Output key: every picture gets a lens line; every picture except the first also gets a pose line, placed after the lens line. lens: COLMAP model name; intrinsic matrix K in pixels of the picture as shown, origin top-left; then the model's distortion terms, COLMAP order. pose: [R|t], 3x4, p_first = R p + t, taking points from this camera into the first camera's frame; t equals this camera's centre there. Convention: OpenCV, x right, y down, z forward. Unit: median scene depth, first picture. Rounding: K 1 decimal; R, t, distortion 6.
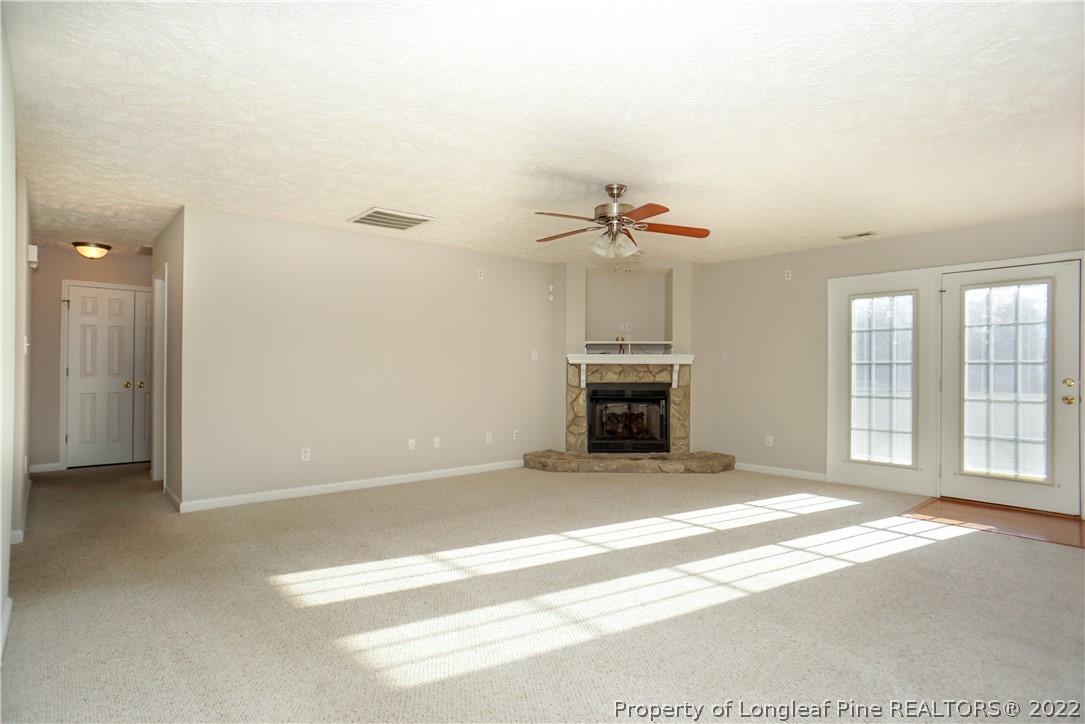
lens RADIAL K [[584.9, 0, 537.6], [0, 584.9, 362.8], [0, 0, 1]] dist [-0.059921, 0.033913]
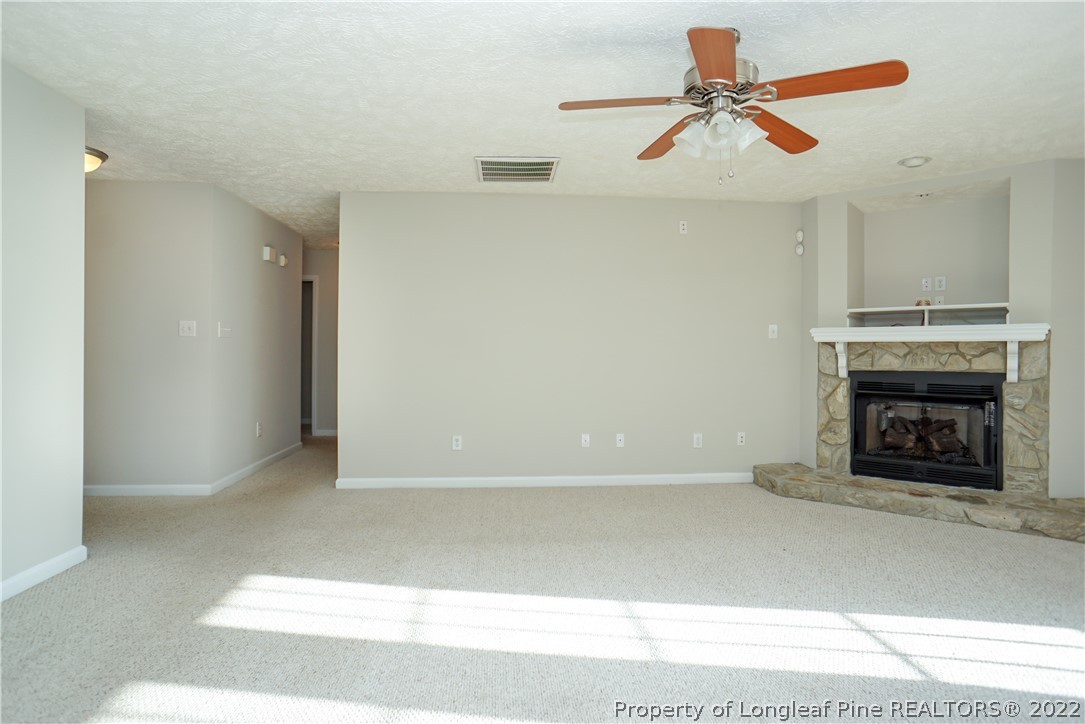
lens RADIAL K [[584.9, 0, 531.9], [0, 584.9, 348.2], [0, 0, 1]] dist [-0.059921, 0.033913]
pose [[0.792288, -0.004452, -0.610130, 0.201373], [0.007567, 0.999968, 0.002530, 0.004219], [0.610100, -0.006621, 0.792297, 0.252442]]
